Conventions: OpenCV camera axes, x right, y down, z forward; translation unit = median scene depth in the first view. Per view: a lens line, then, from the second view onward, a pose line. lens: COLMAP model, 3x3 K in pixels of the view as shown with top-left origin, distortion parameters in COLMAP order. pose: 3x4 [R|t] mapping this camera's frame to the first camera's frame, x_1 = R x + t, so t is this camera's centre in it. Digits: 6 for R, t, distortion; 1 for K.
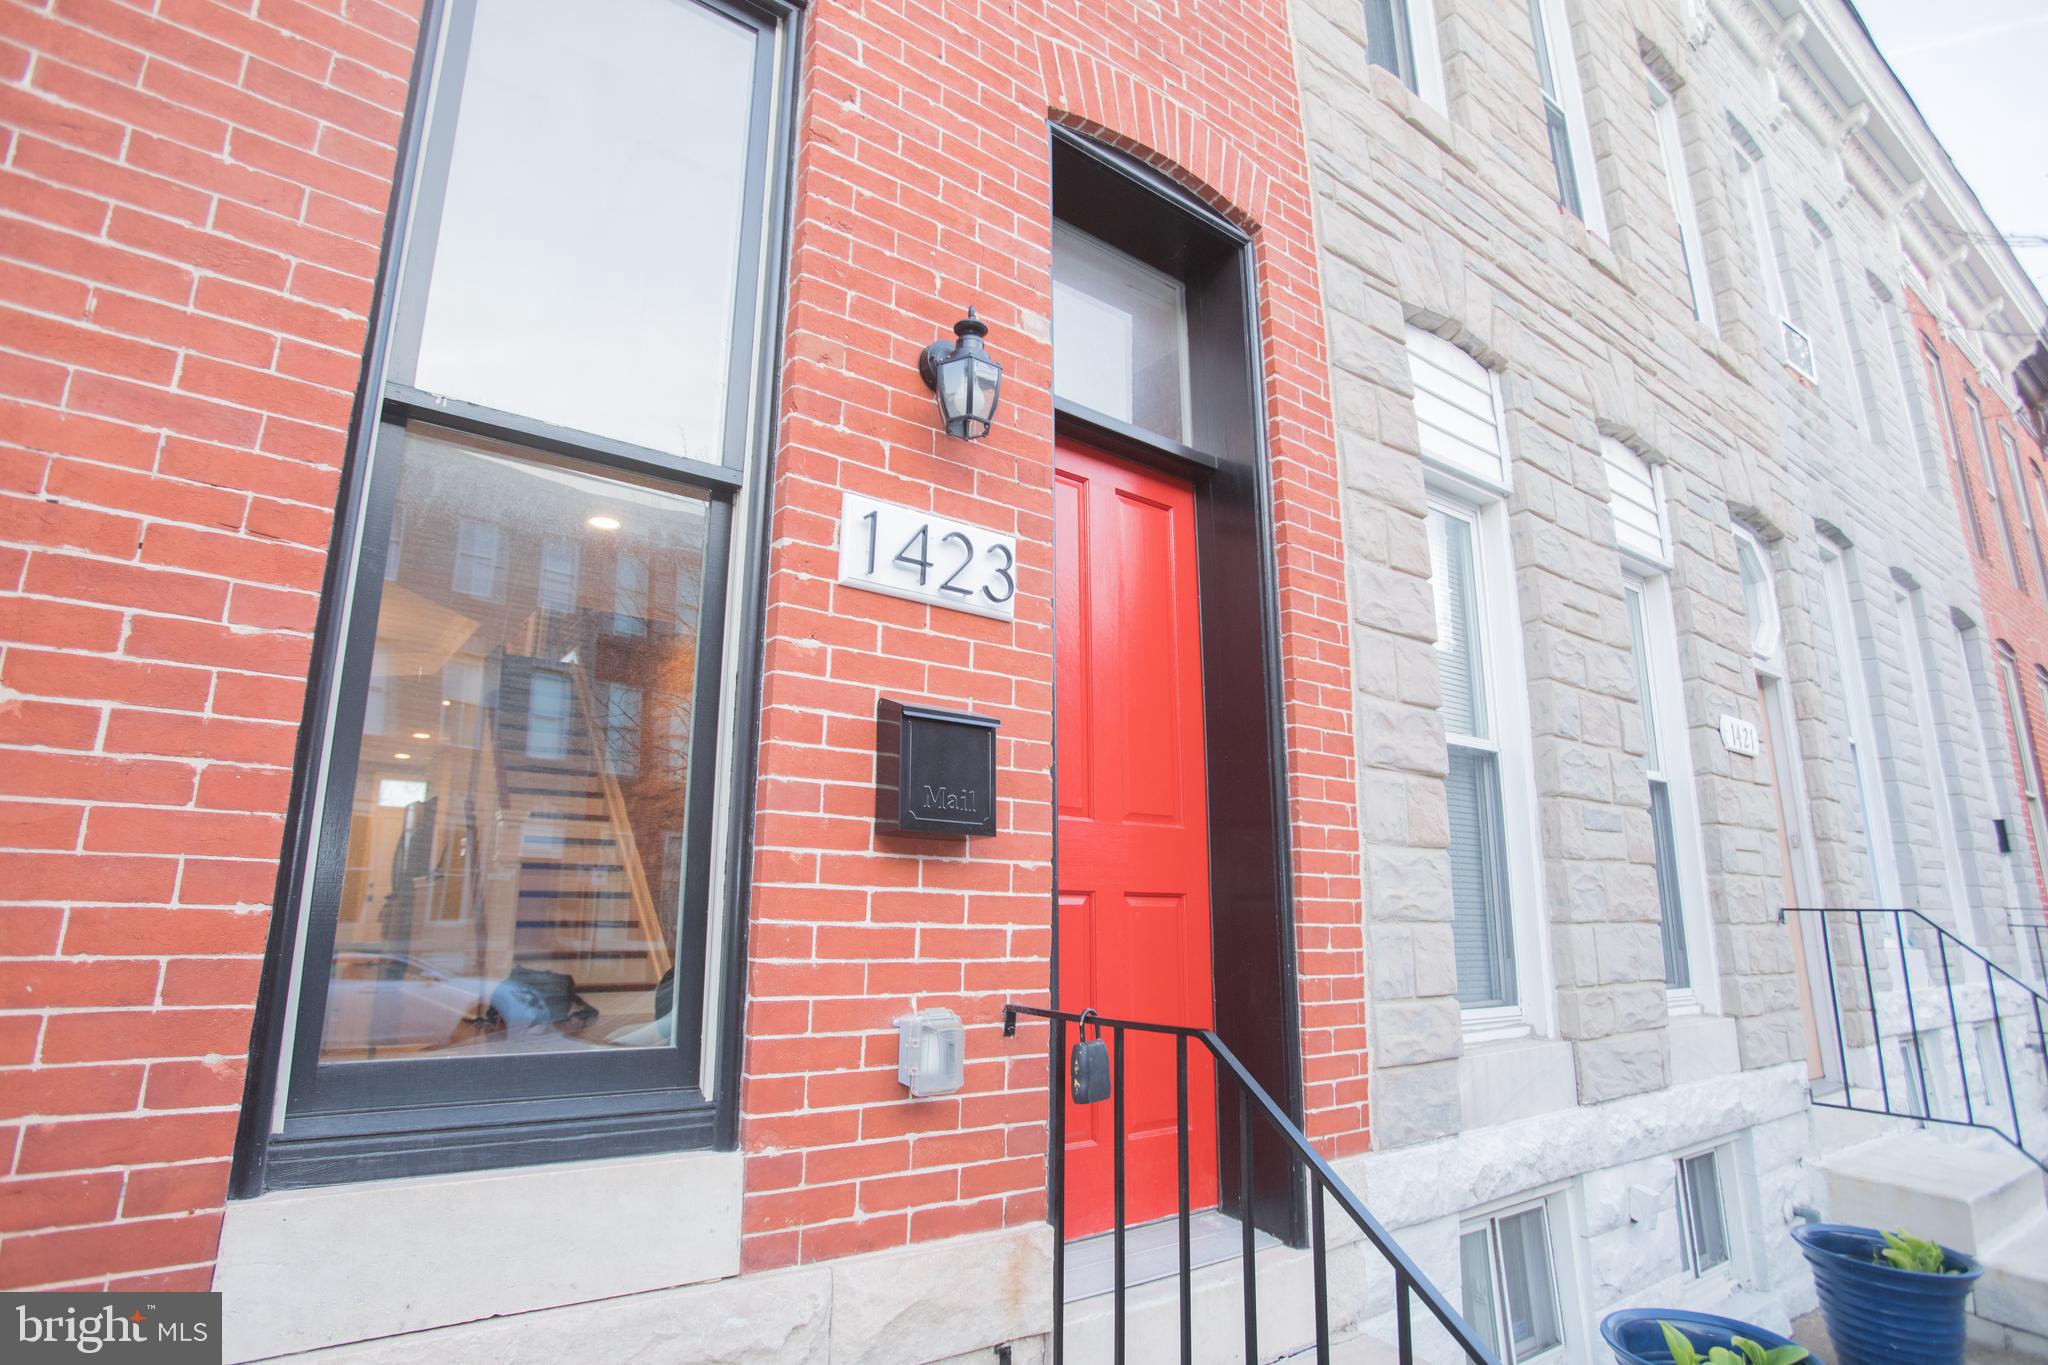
lens RADIAL K [[1068.2, 0, 1024.0], [0, 1068.2, 682.5], [0, 0, 1]] dist [-0.083415, 0.047356]
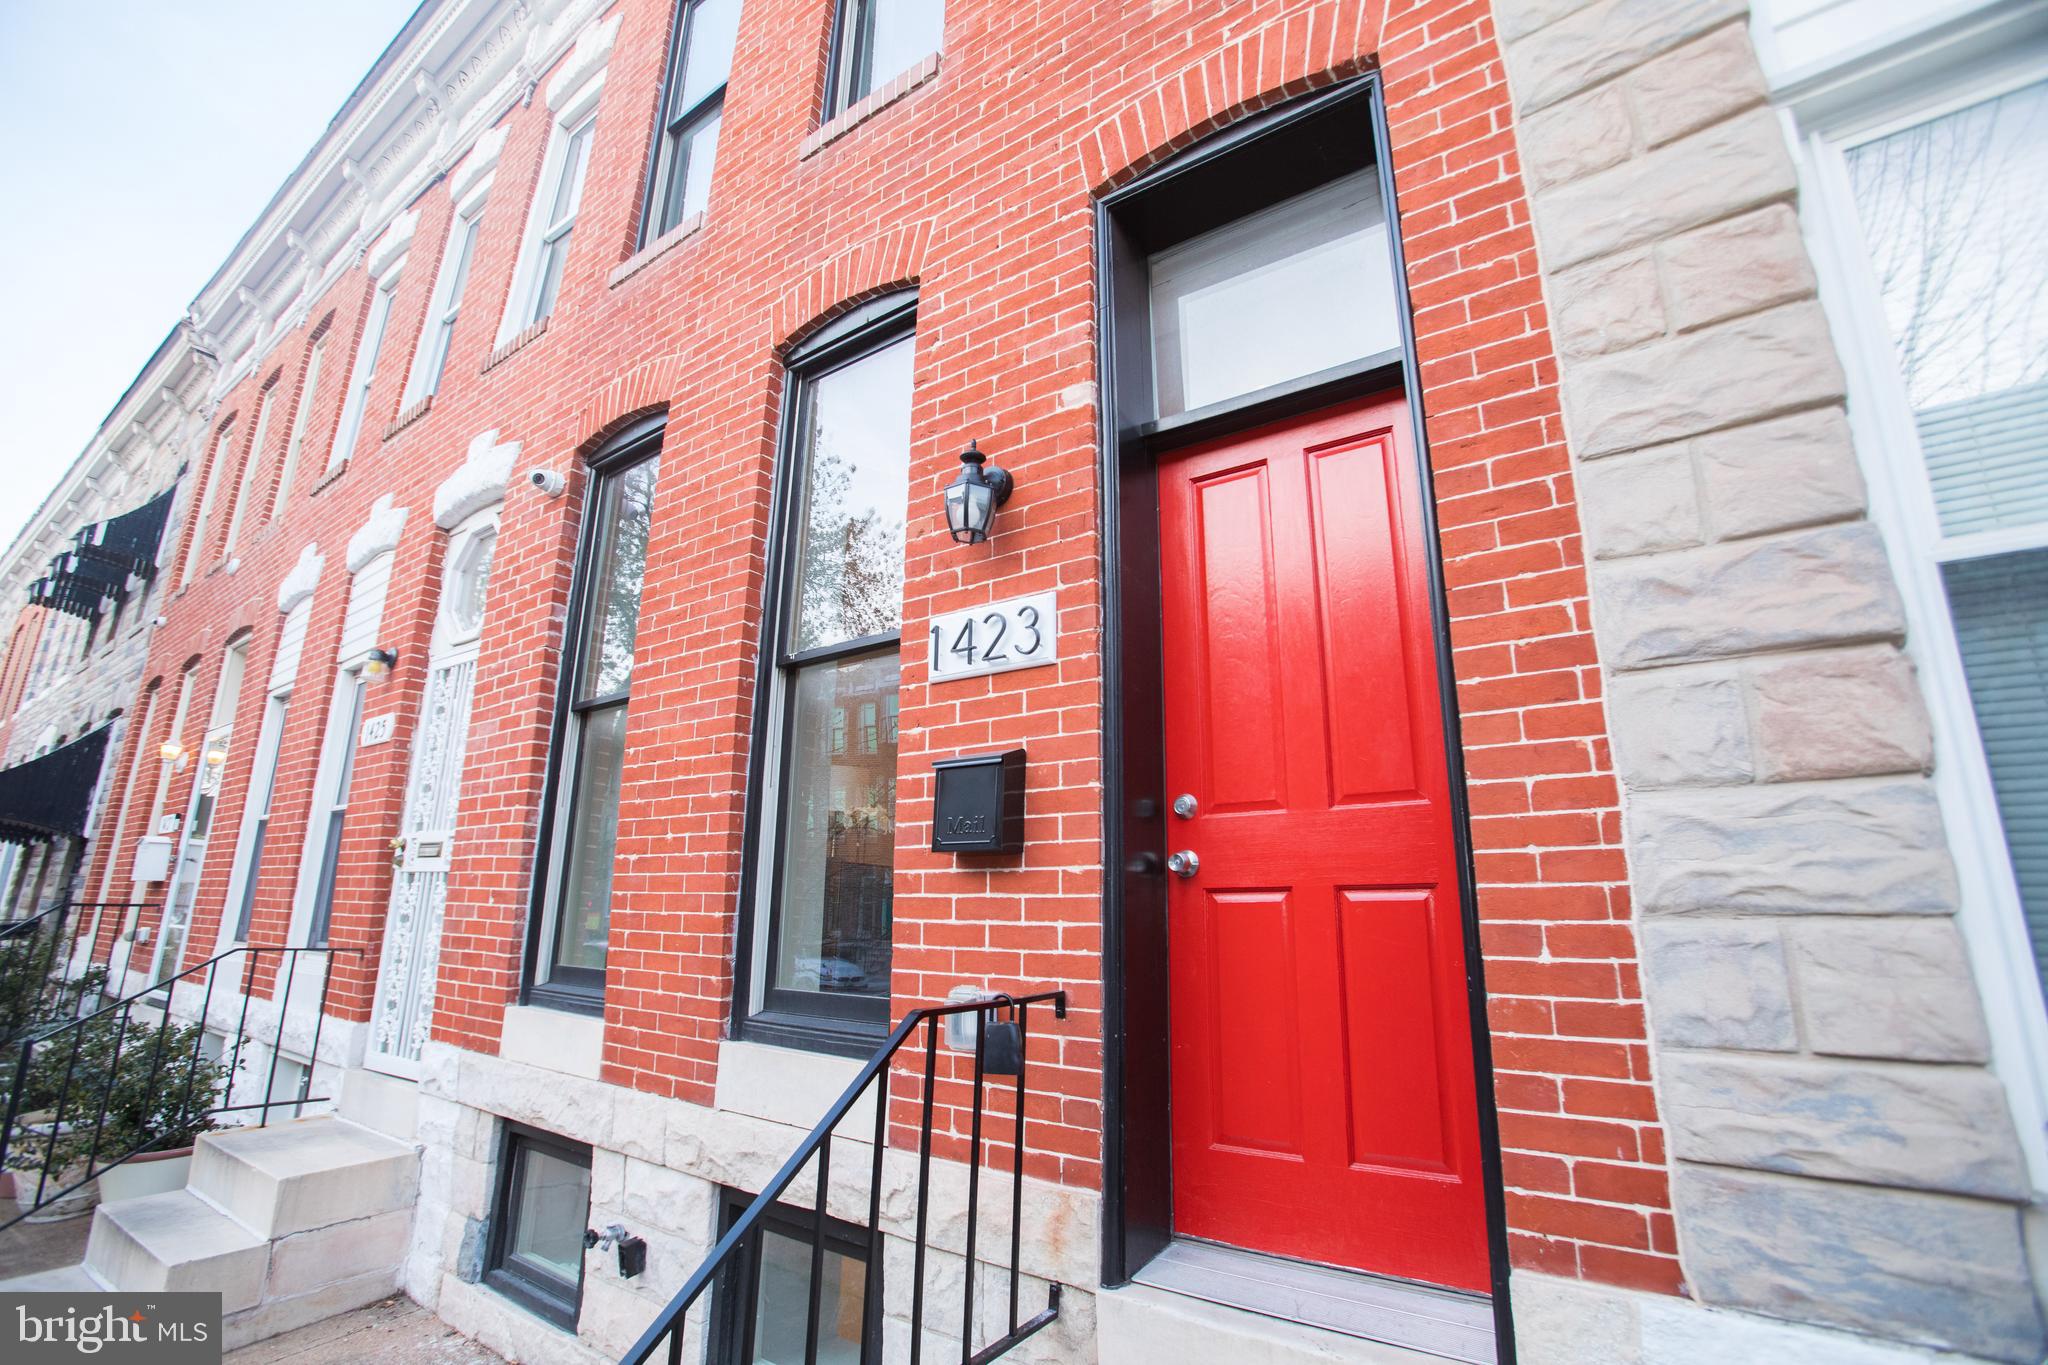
lens RADIAL K [[939.6, 0, 1024.0], [0, 939.6, 682.5], [0, 0, 1]] dist [-0.086208, 0.041834]
pose [[0.307818, -0.235903, -0.921736, 0.906633], [0.205015, 0.962463, -0.177861, 0.137830], [0.929095, -0.134221, 0.344627, 0.597429]]
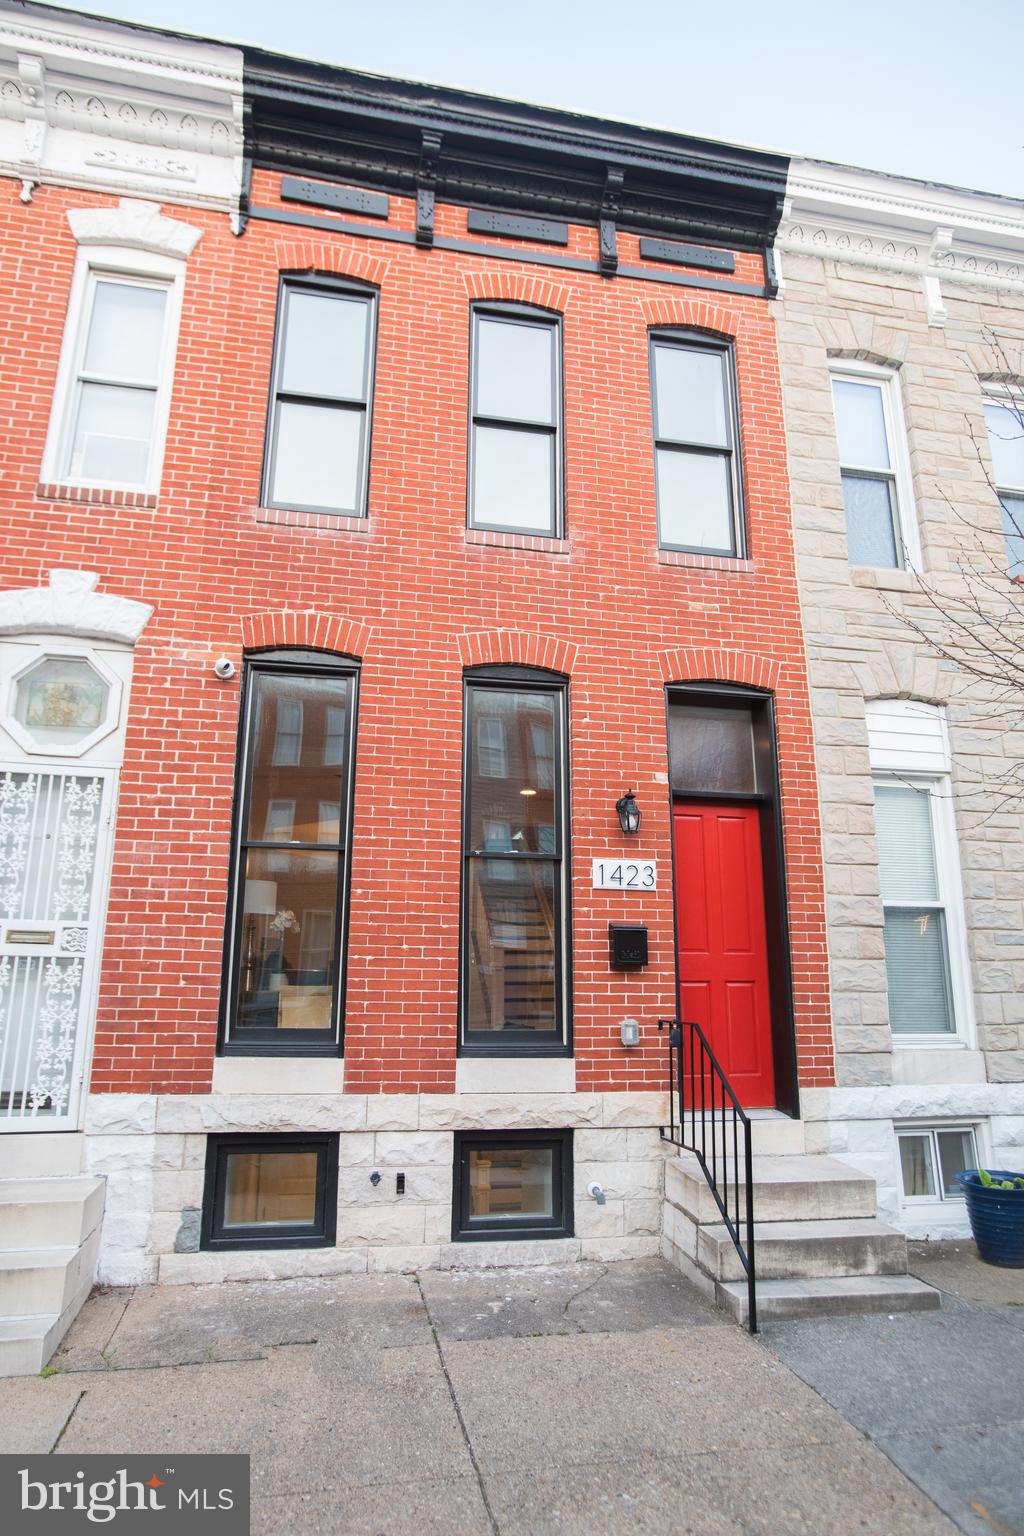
lens RADIAL K [[947.6, 0, 512.0], [0, 947.6, 768.0], [0, 0, 1]] dist [-0.063117, 0.057465]
pose [[0.909852, -0.099126, -0.402919, 0.699396], [0.093124, 0.995056, -0.034515, -0.334503], [0.404349, -0.006119, 0.914584, -1.516419]]
